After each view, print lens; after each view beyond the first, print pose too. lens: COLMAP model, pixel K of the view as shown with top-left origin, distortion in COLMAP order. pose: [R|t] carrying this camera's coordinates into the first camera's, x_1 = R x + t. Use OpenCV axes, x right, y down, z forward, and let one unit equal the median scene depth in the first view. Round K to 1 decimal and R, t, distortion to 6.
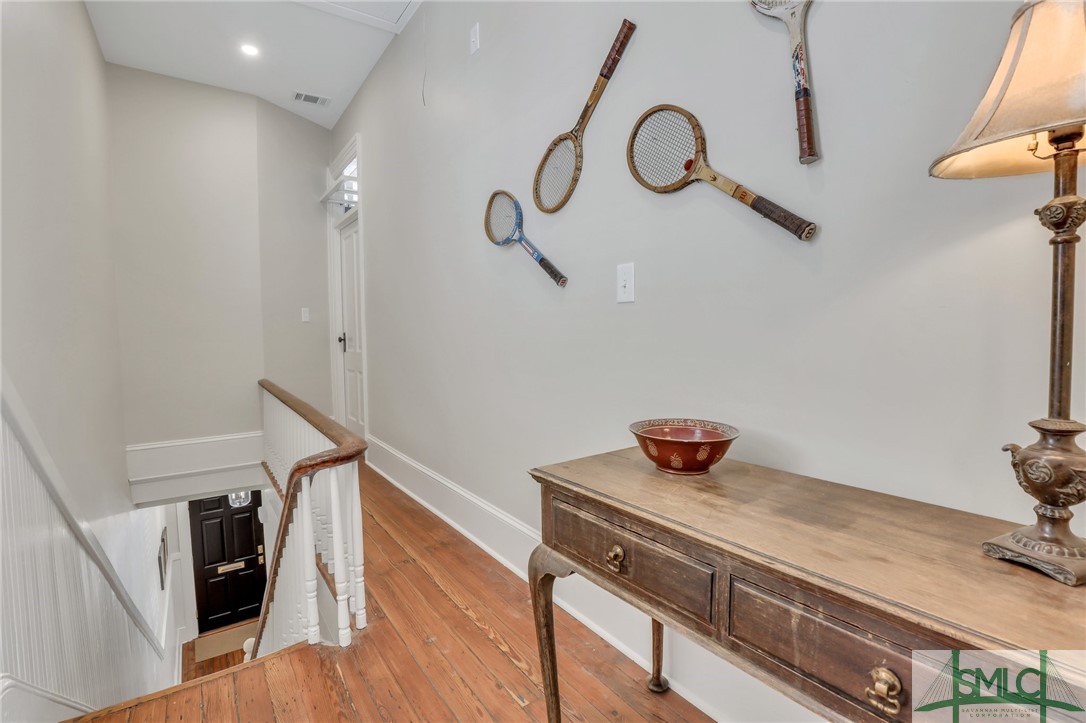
lens RADIAL K [[497.1, 0, 540.0], [0, 497.1, 359.9], [0, 0, 1]] dist [-0.040321, 0.007772]
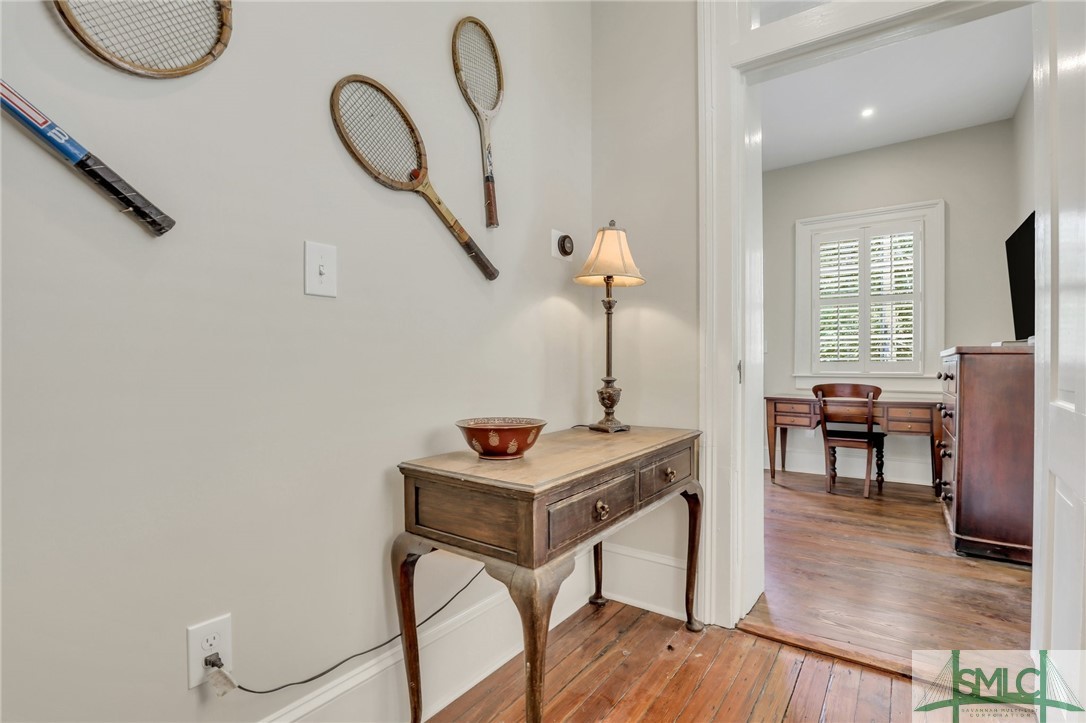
lens RADIAL K [[497.1, 0, 537.5], [0, 497.1, 365.1], [0, 0, 1]] dist [-0.040321, 0.007772]
pose [[-0.316669, 0.006074, 0.948517, -1.051941], [0.059000, 0.998169, 0.013306, -0.005037], [-0.946699, 0.060176, -0.316447, 1.584715]]
